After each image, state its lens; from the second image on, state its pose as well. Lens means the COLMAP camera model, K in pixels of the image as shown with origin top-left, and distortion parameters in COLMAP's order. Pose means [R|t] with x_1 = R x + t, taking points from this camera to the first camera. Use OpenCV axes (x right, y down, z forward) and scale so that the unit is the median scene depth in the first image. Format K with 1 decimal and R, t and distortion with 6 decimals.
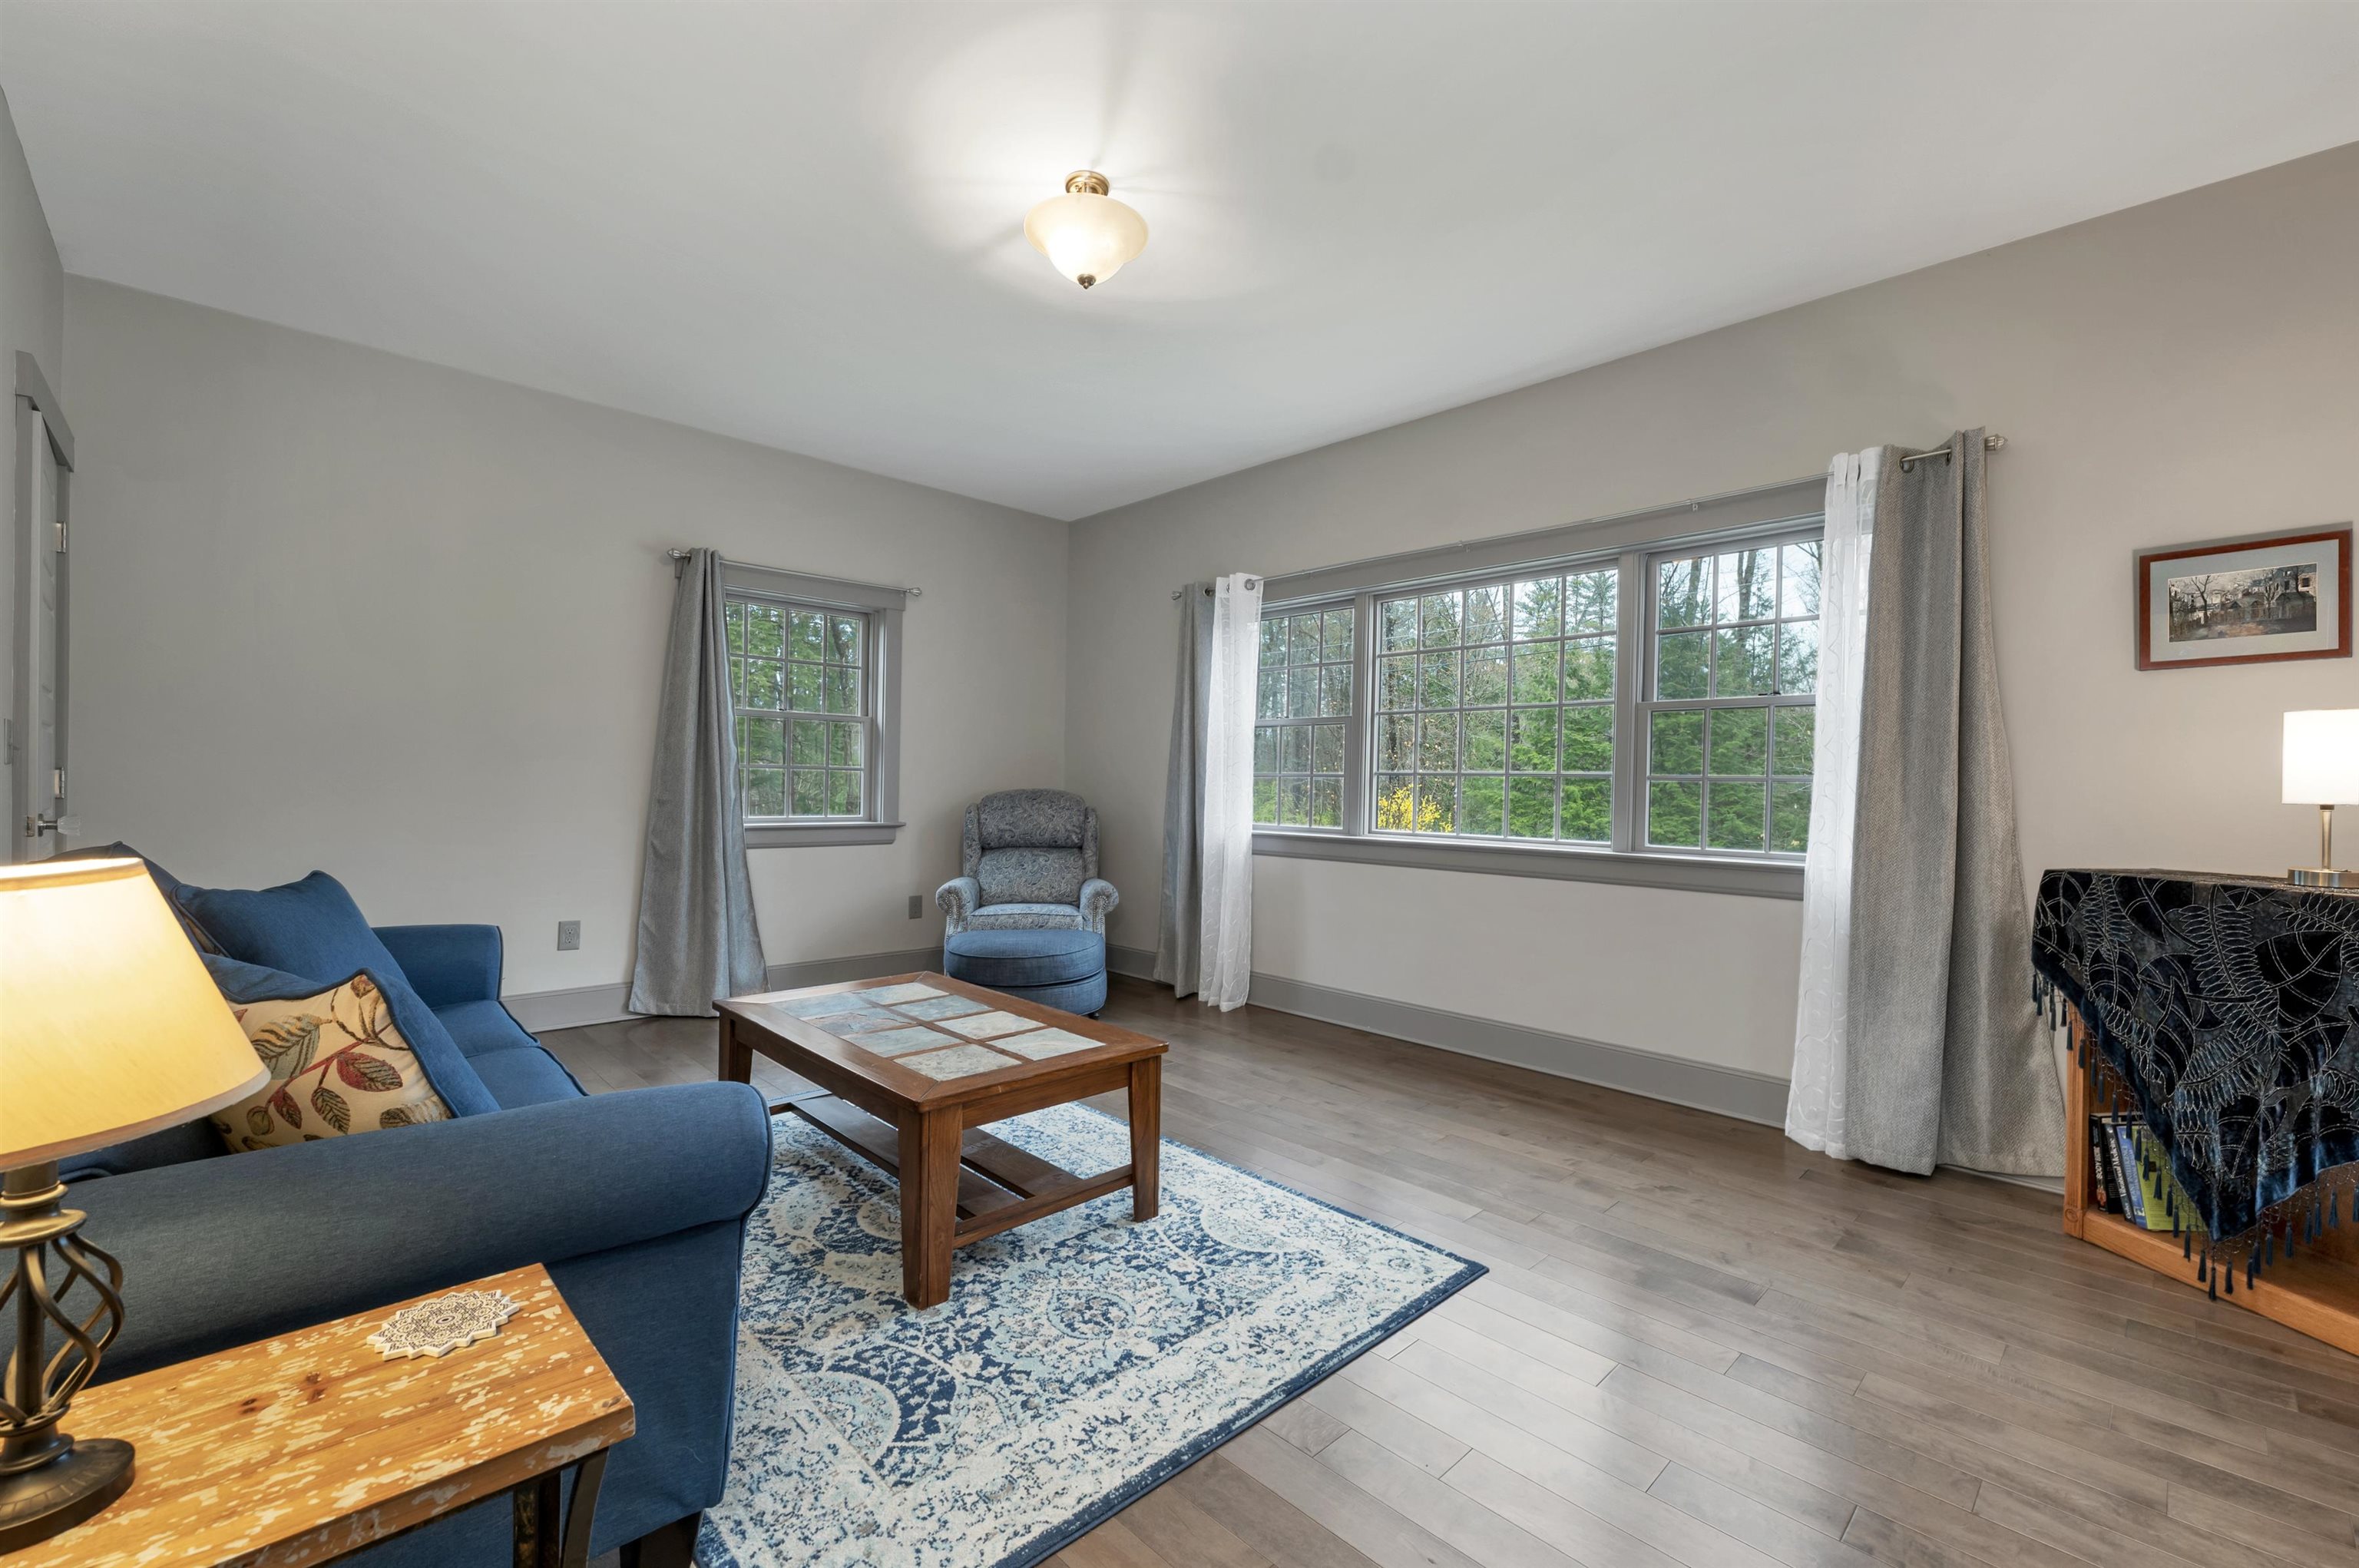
lens RADIAL K [[992.5, 0, 1168.4], [0, 992.5, 790.9], [0, 0, 1]] dist [0.002670, -0.000178]
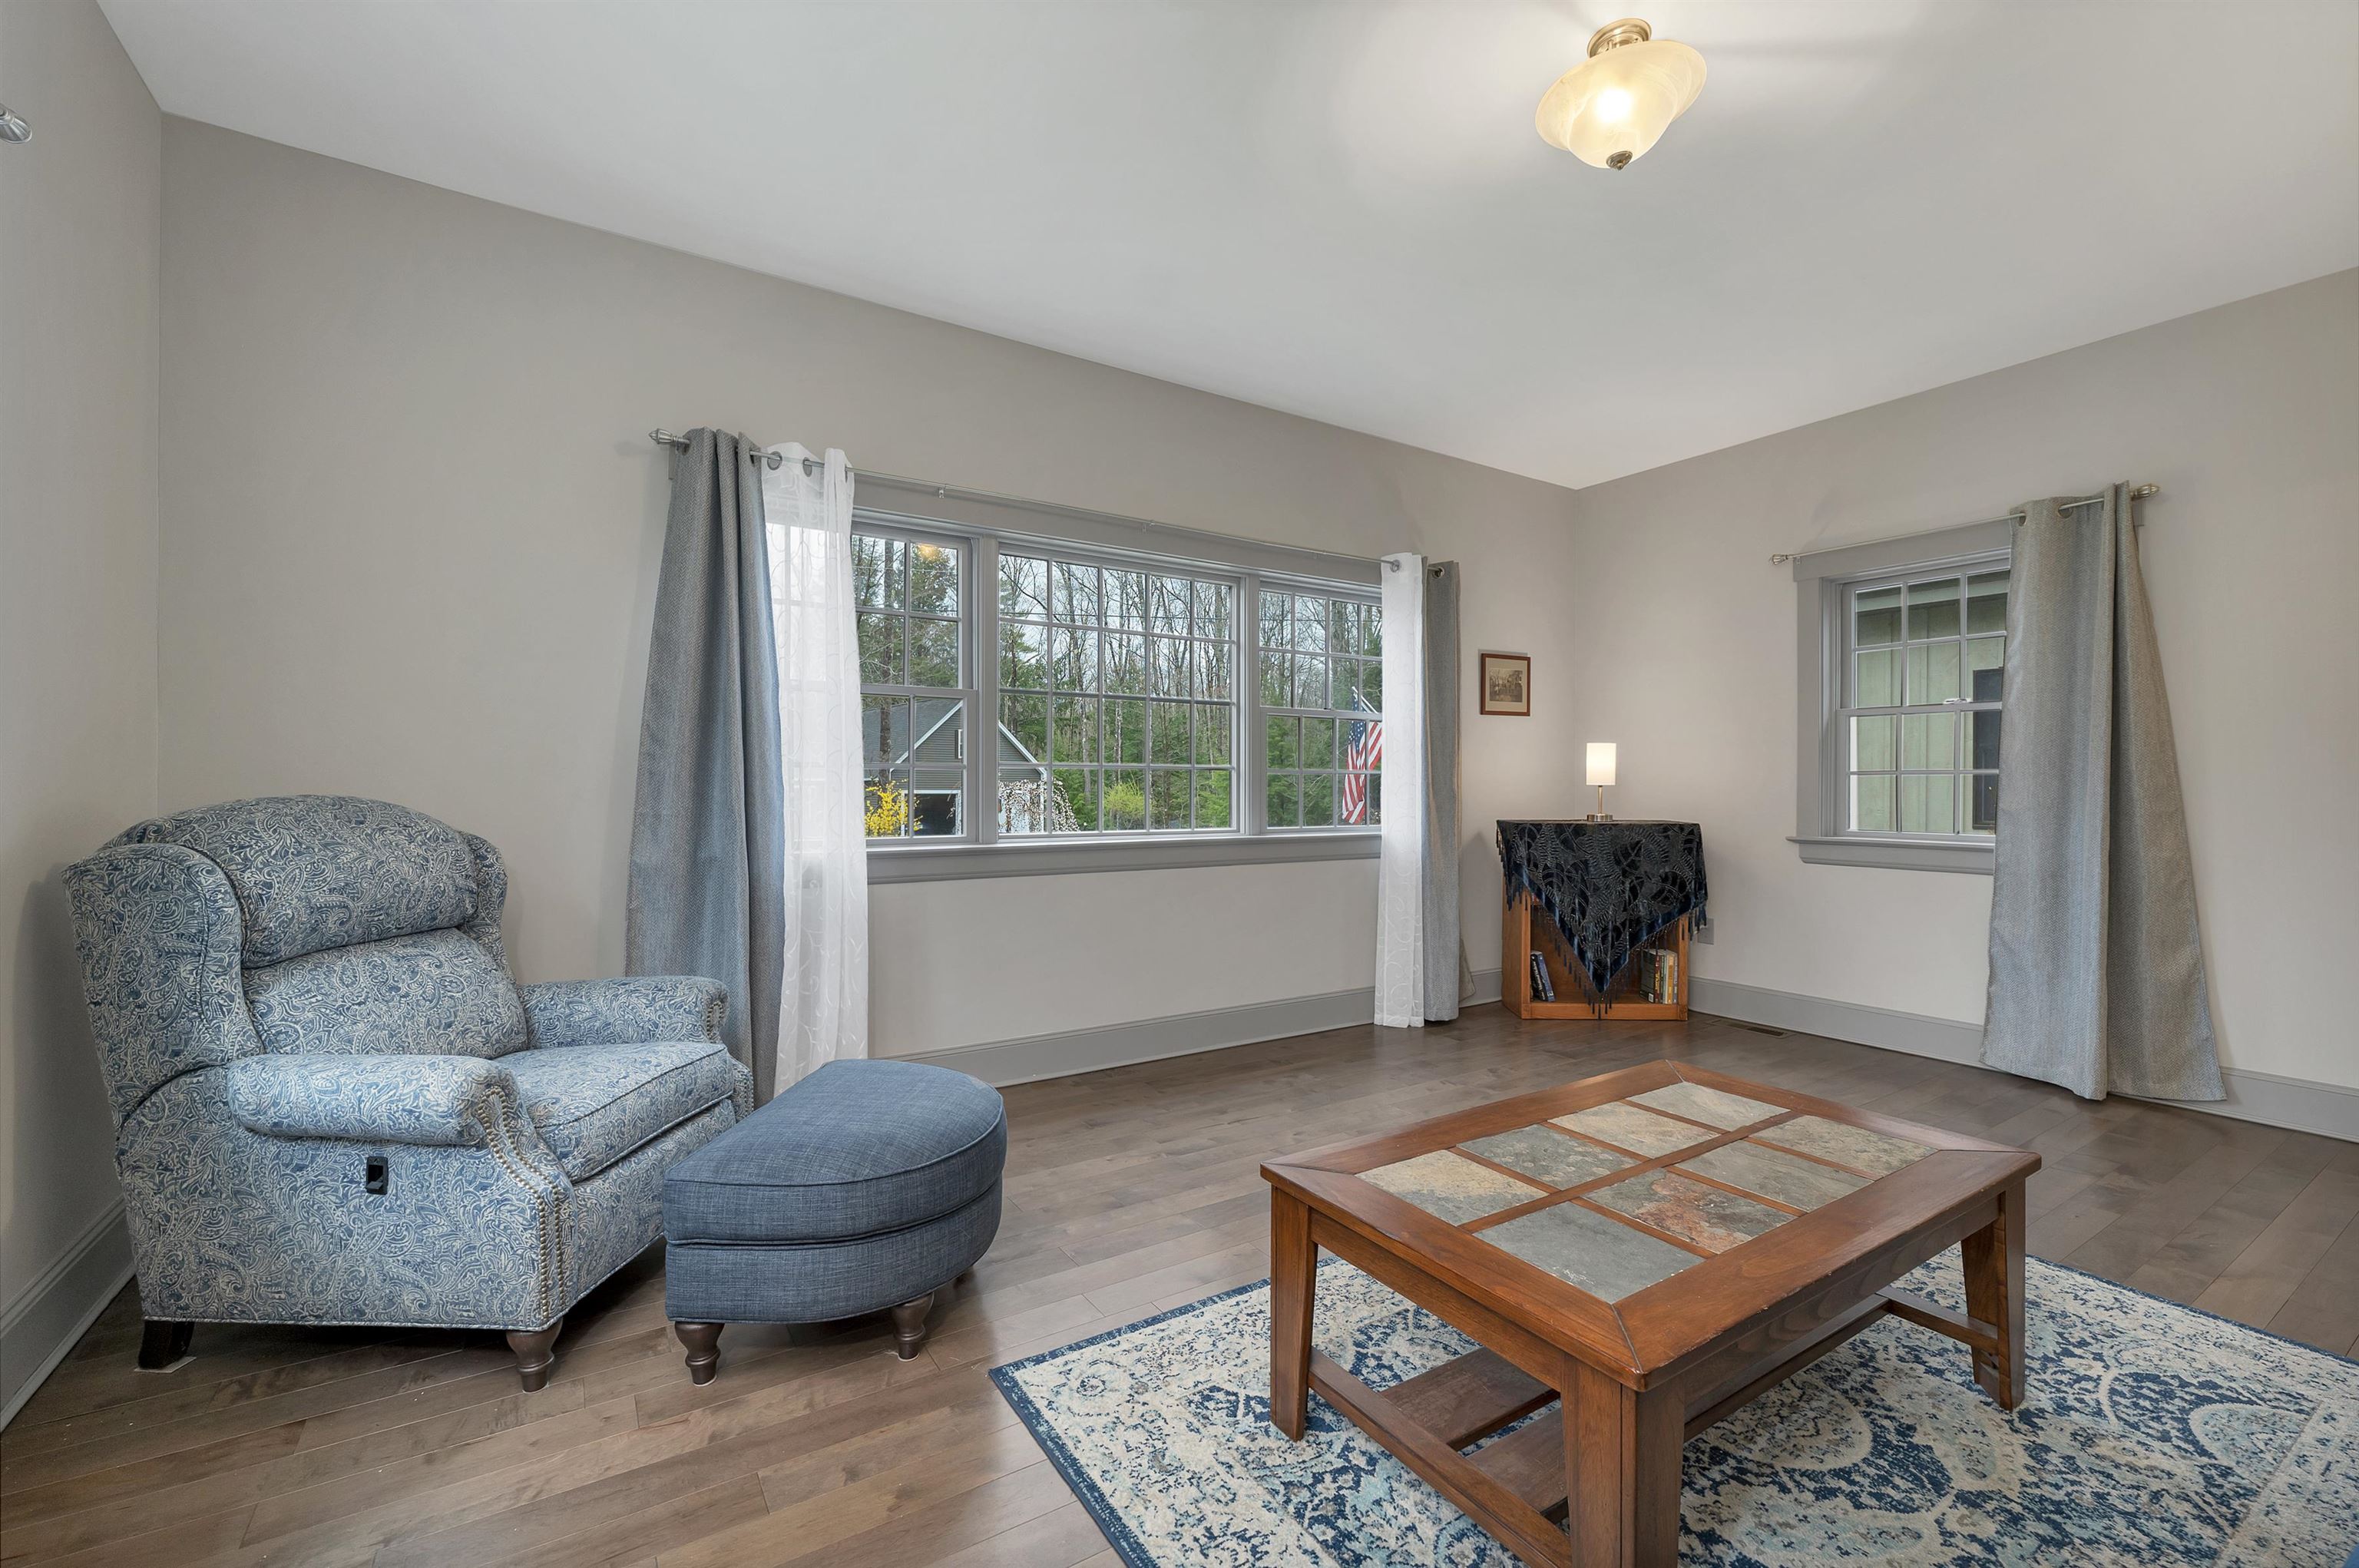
lens RADIAL K [[992.5, 0, 1174.0], [0, 992.5, 780.5], [0, 0, 1]] dist [0.002670, -0.000178]
pose [[0.174074, -0.014232, 0.984630, -0.999739], [0.004188, 0.999897, 0.013712, -0.026228], [-0.984724, 0.001737, 0.174116, 1.284837]]
